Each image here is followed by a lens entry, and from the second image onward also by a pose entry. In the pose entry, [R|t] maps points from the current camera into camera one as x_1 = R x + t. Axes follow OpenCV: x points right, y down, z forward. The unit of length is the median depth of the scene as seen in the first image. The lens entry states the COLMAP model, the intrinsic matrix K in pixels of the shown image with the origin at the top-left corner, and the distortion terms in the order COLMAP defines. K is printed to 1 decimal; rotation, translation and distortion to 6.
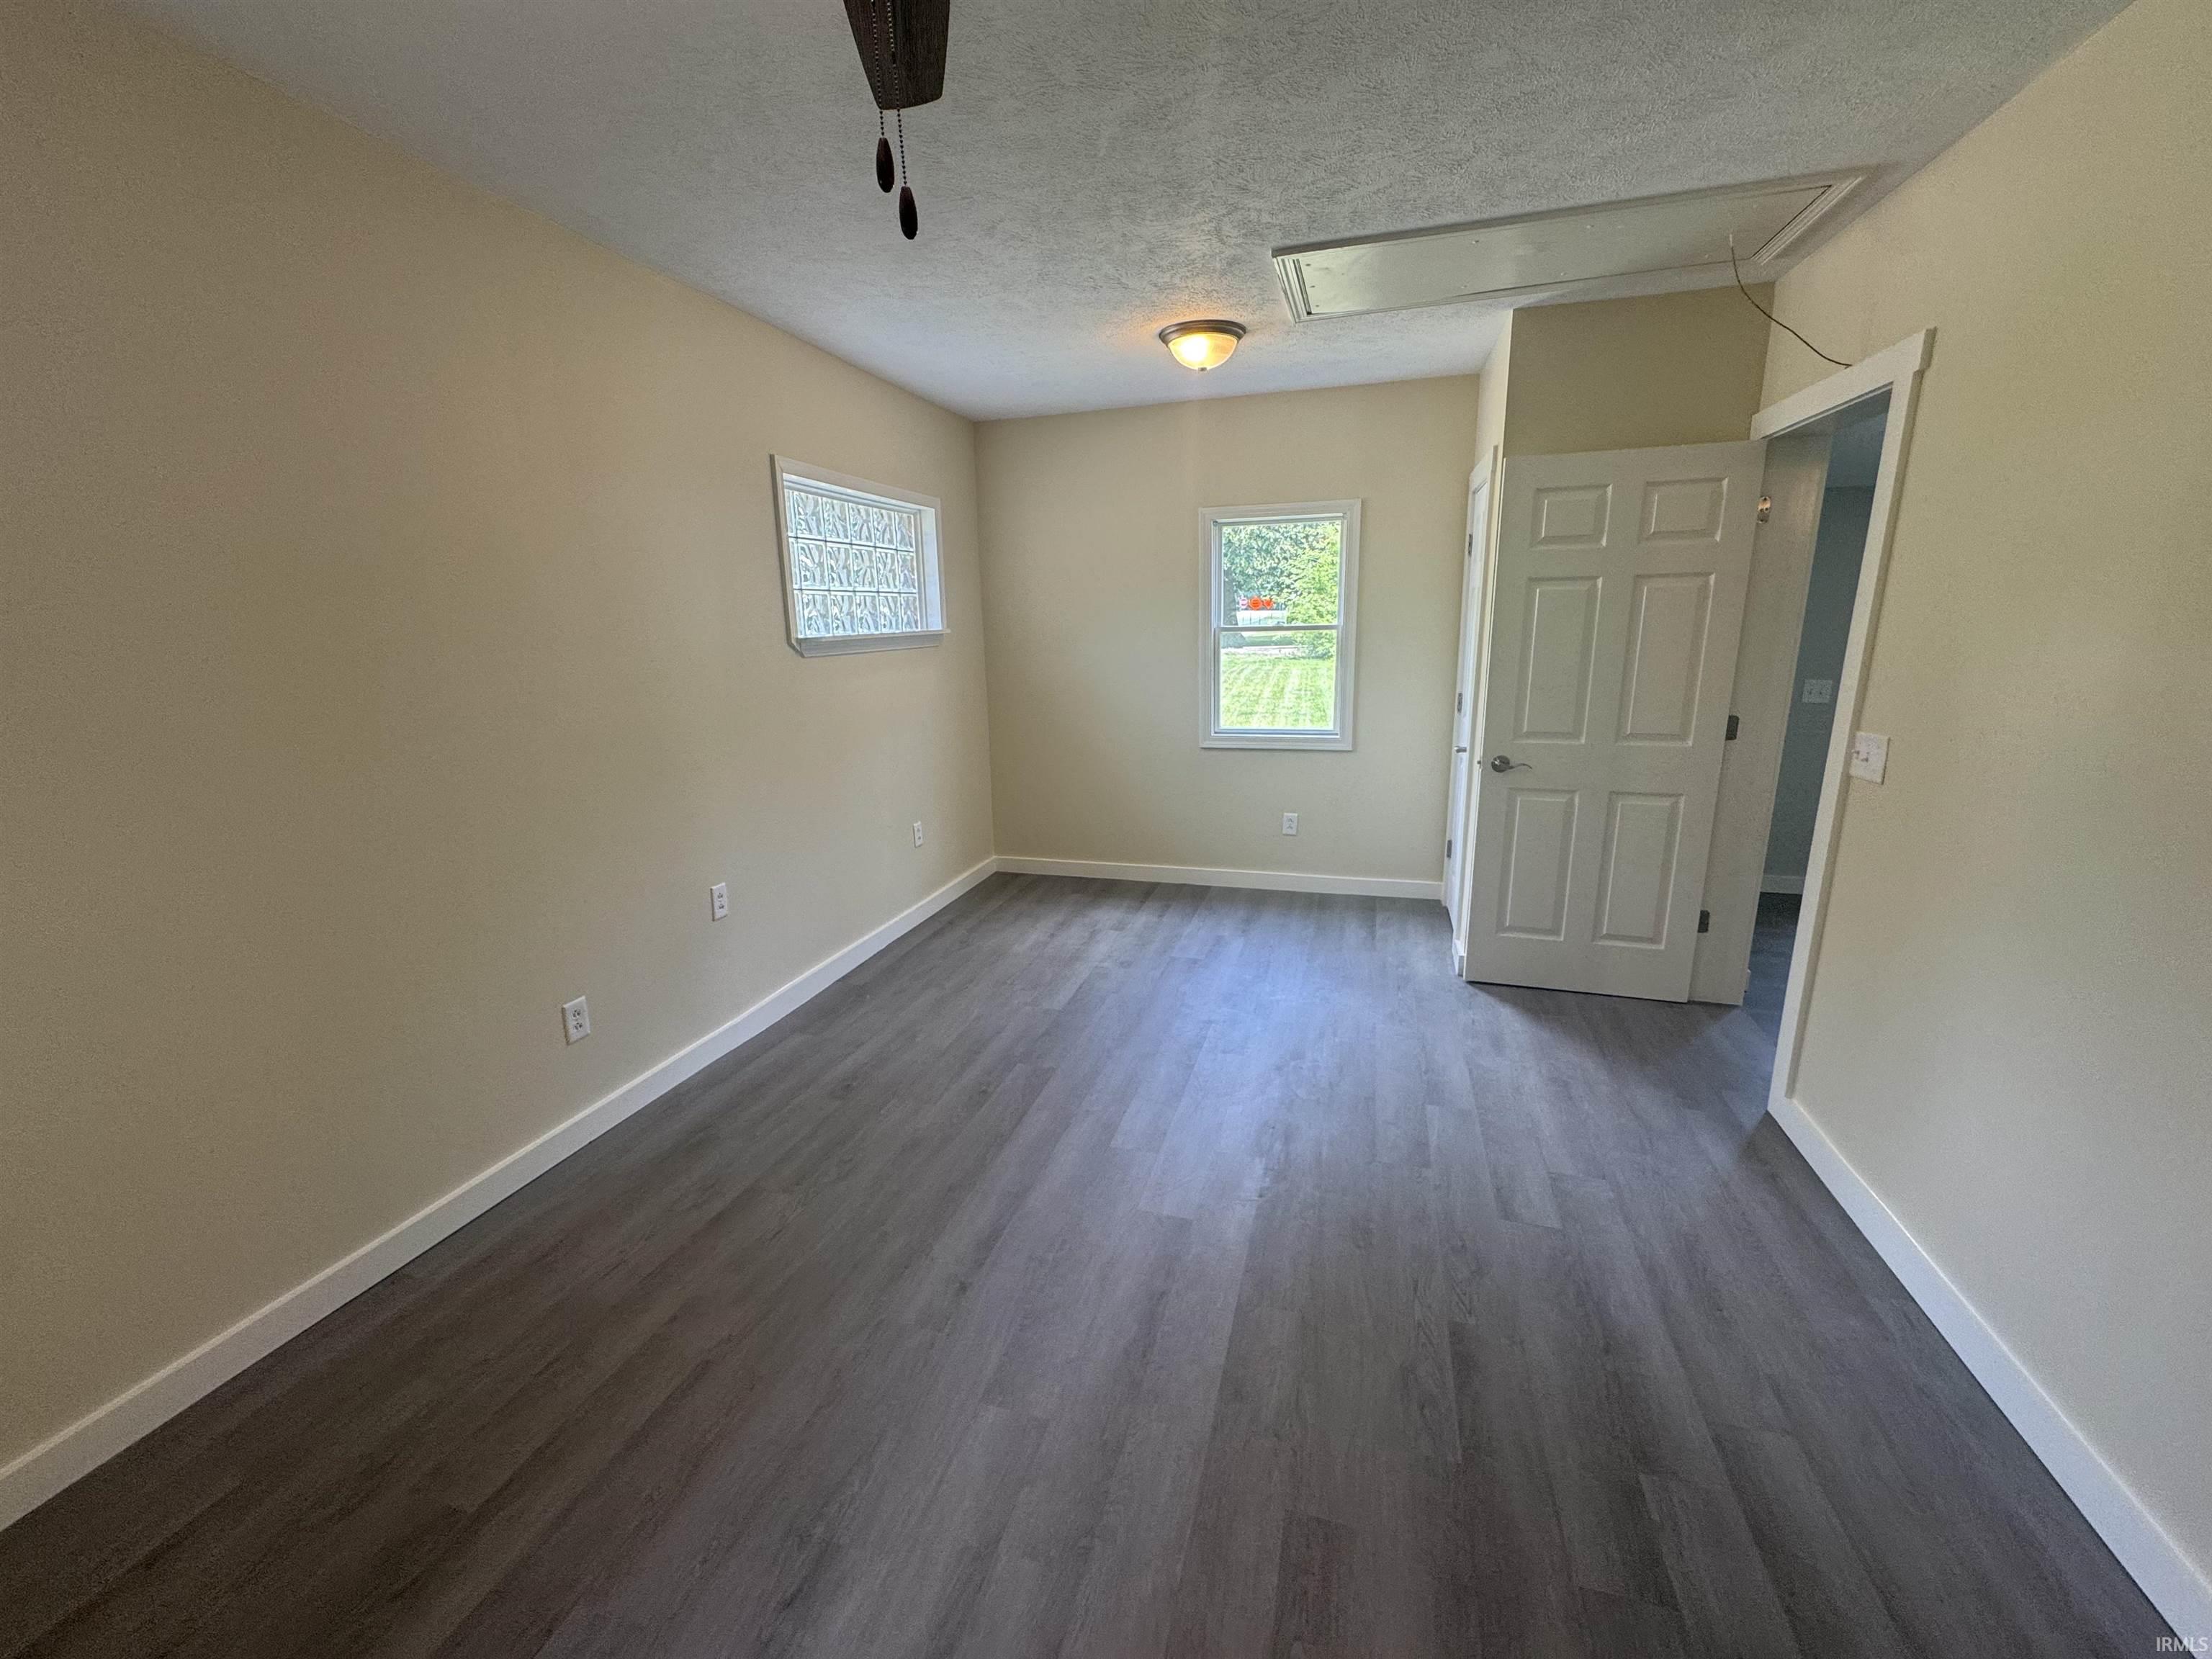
lens RADIAL K [[887.8, 0, 1107.4], [0, 887.8, 830.0], [0, 0, 1]] dist [-0.001244, 0.000650]
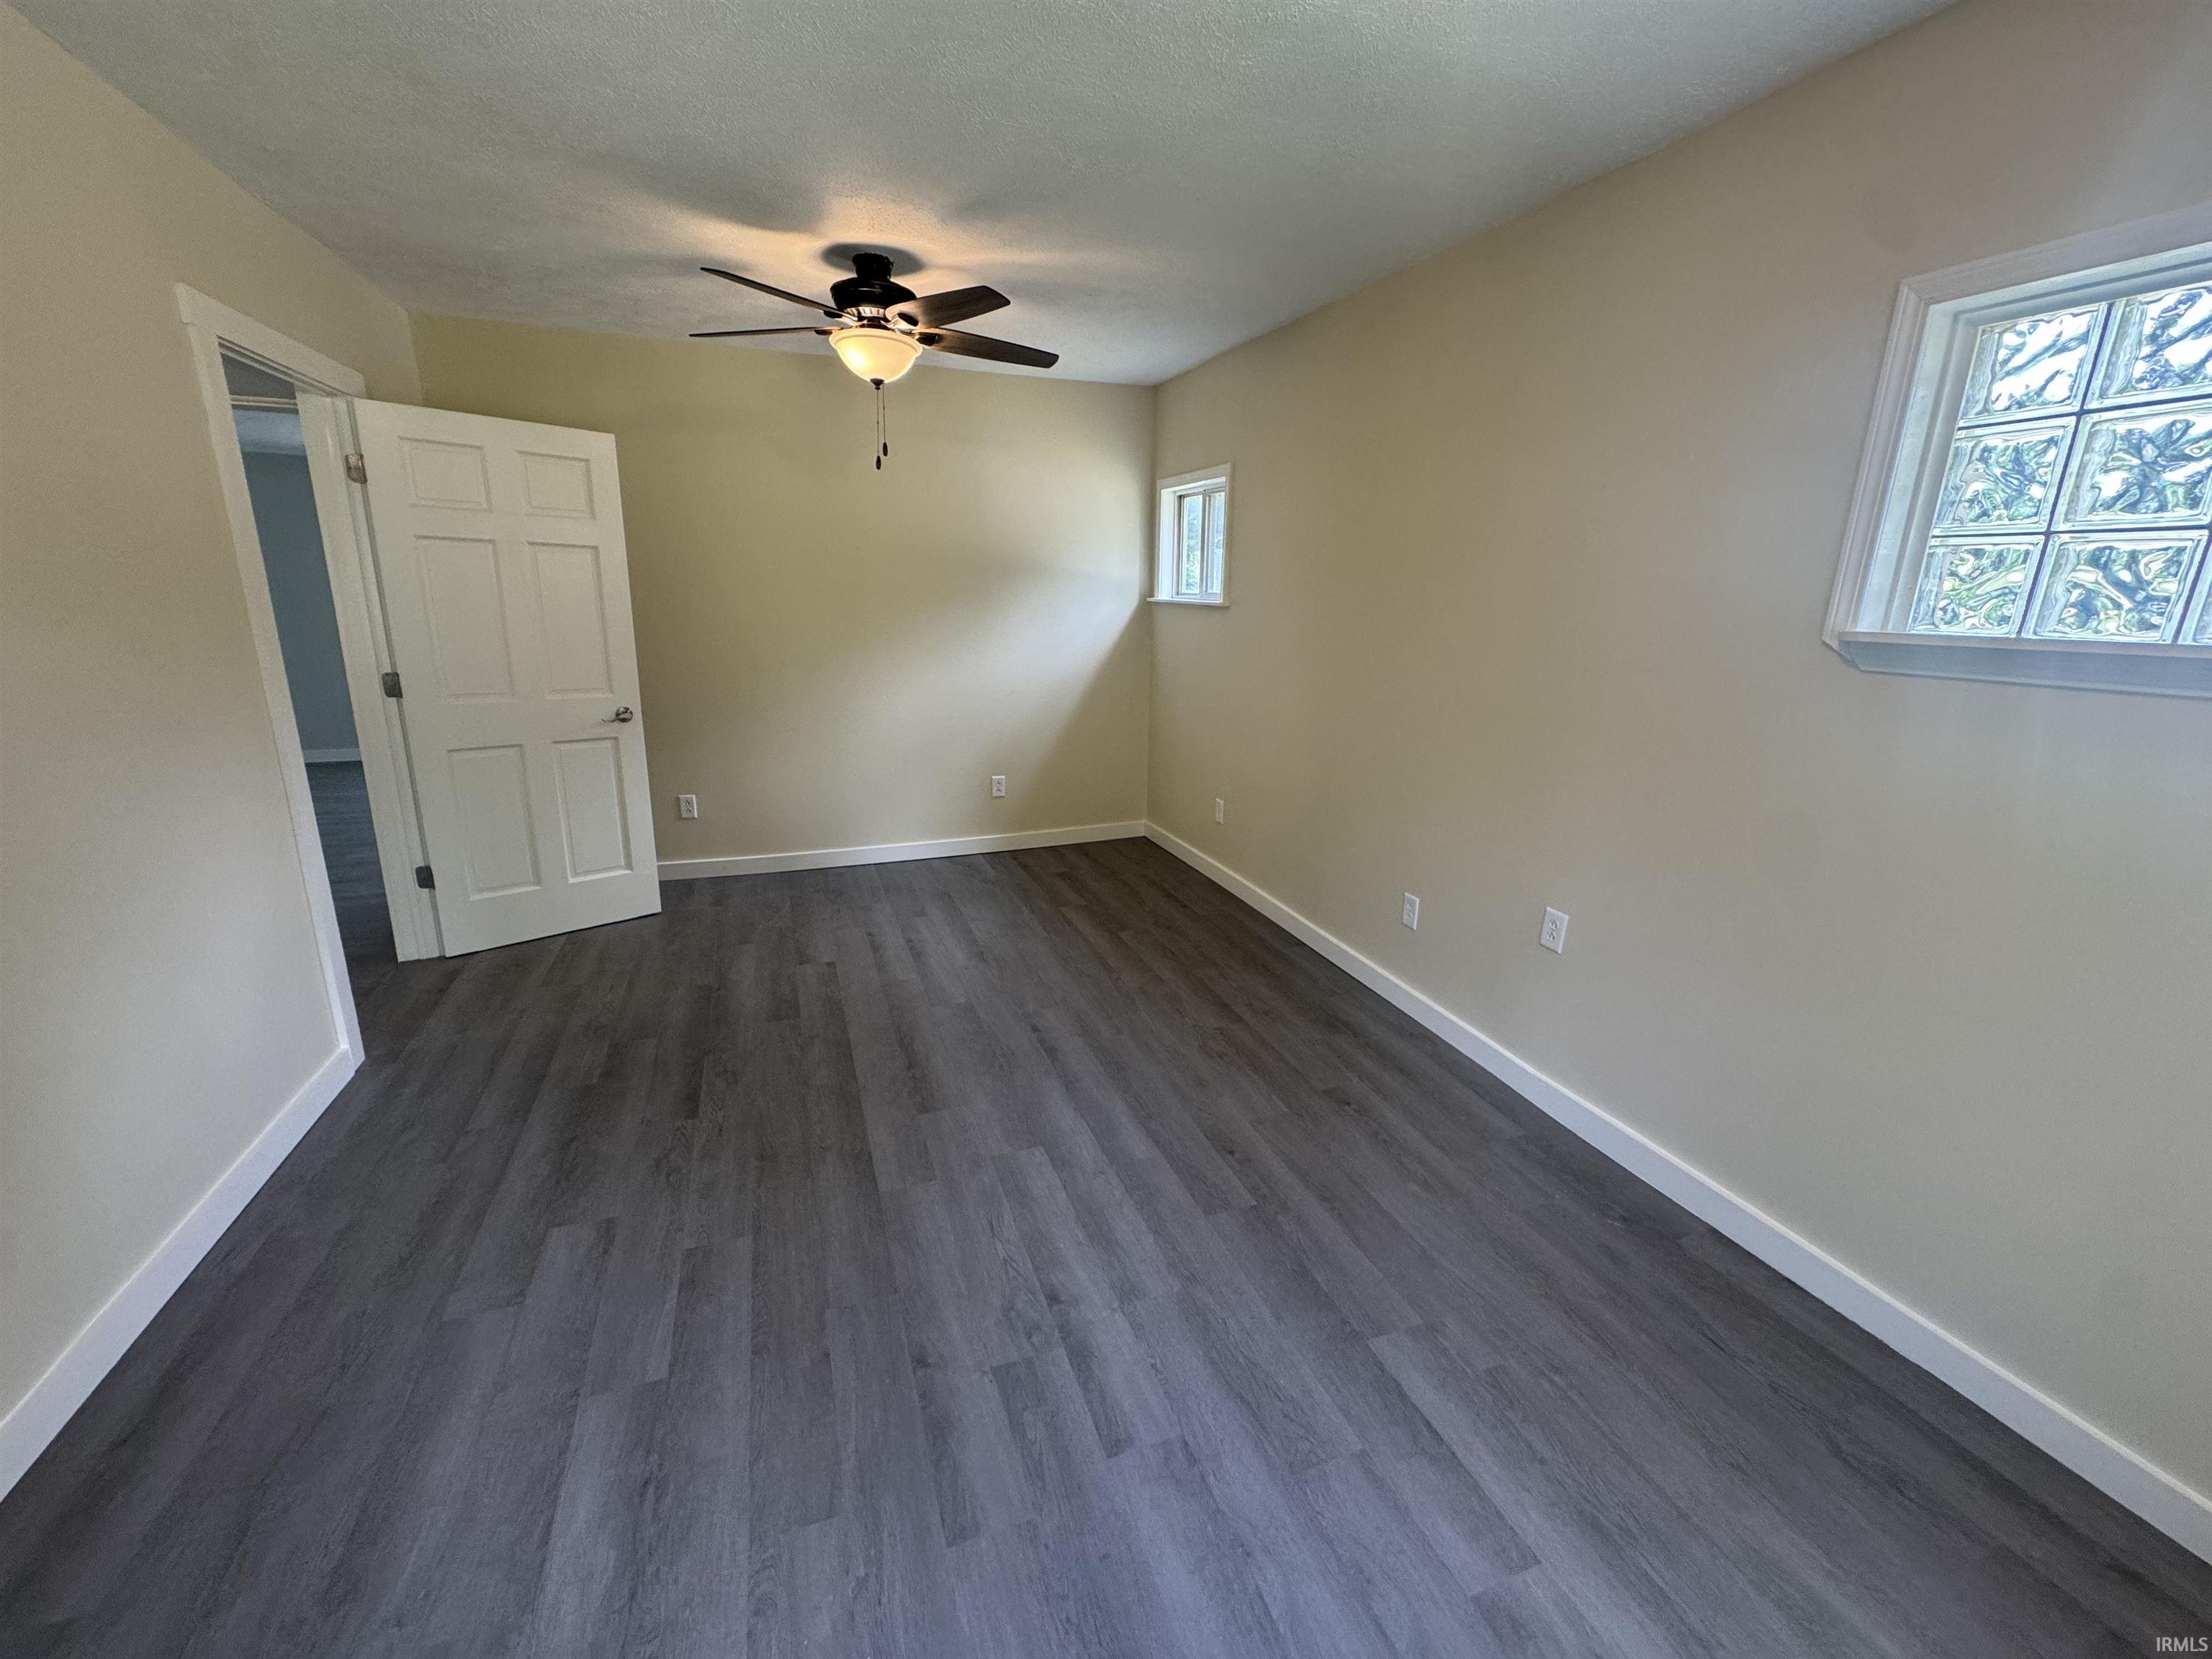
lens RADIAL K [[887.8, 0, 1107.4], [0, 887.8, 830.0], [0, 0, 1]] dist [-0.001244, 0.000650]
pose [[-0.798058, 0.156070, -0.582019, 0.426385], [-0.152231, 0.882328, 0.445335, -0.357443], [0.583035, 0.444005, -0.680390, 1.468257]]
